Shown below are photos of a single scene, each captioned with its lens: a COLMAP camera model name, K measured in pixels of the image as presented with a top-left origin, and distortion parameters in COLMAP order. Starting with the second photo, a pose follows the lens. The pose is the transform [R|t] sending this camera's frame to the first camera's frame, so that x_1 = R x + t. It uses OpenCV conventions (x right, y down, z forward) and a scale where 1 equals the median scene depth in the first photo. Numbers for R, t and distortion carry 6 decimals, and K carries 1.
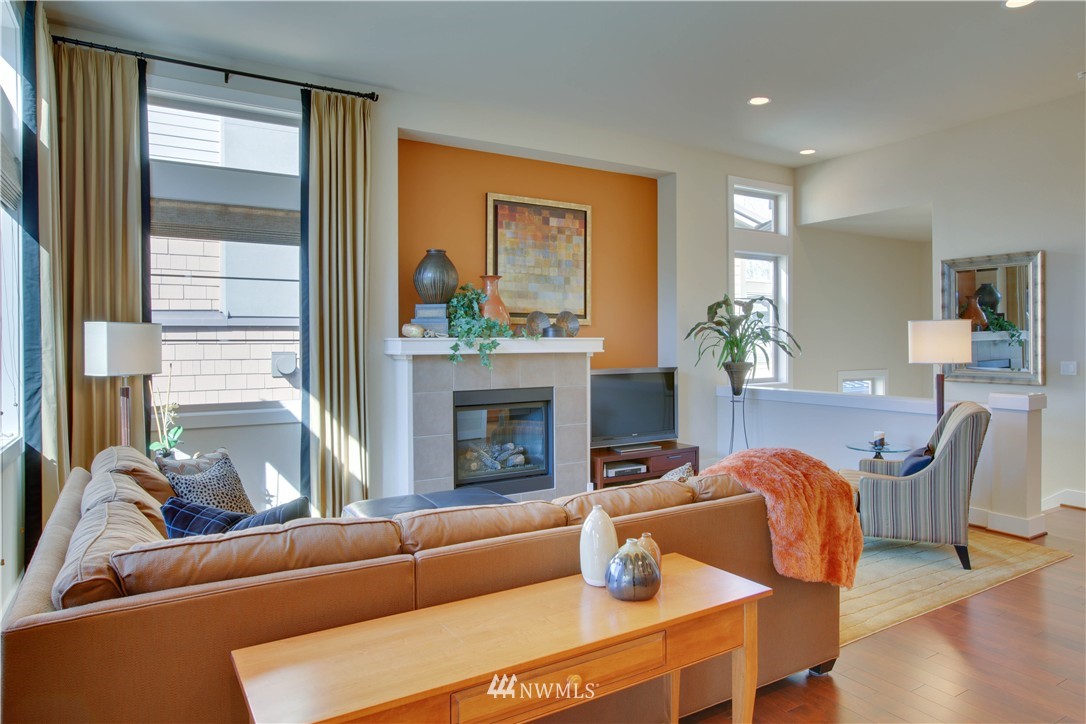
lens RADIAL K [[660.5, 0, 546.4], [0, 660.5, 351.0], [0, 0, 1]] dist [-0.001491, 0.006161]
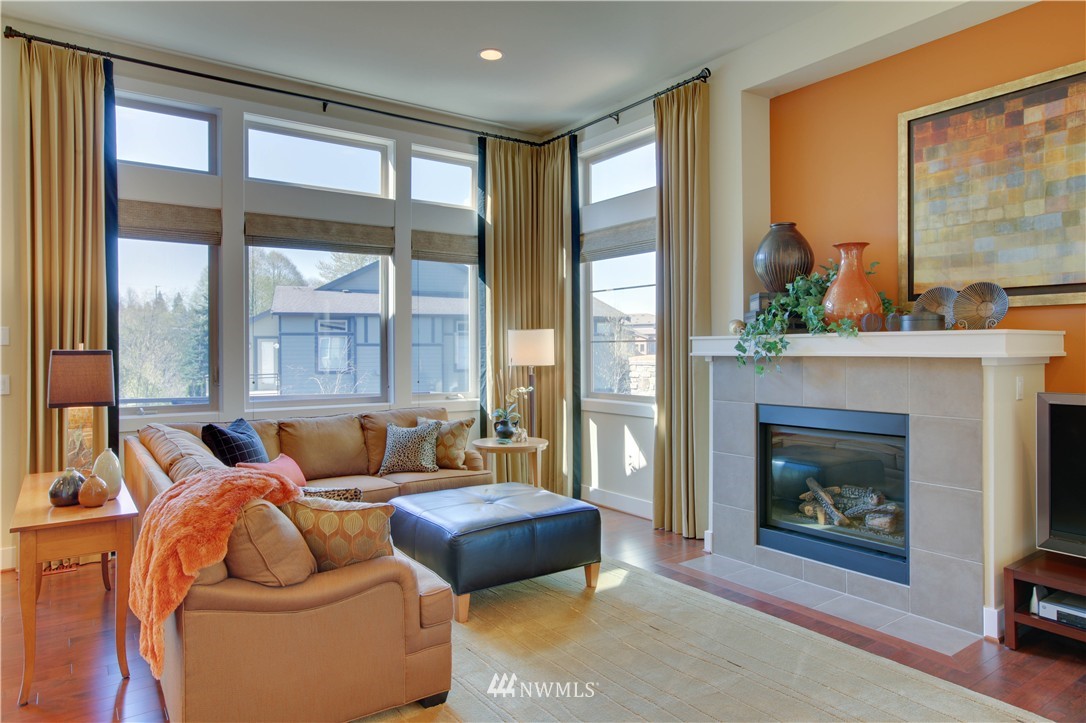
lens RADIAL K [[660.5, 0, 536.1], [0, 660.5, 359.9], [0, 0, 1]] dist [-0.001491, 0.006161]
pose [[0.094653, 0.016427, -0.995375, 0.528557], [-0.010997, 0.999820, 0.015454, -0.000241], [0.995450, 0.009483, 0.094816, 0.567814]]
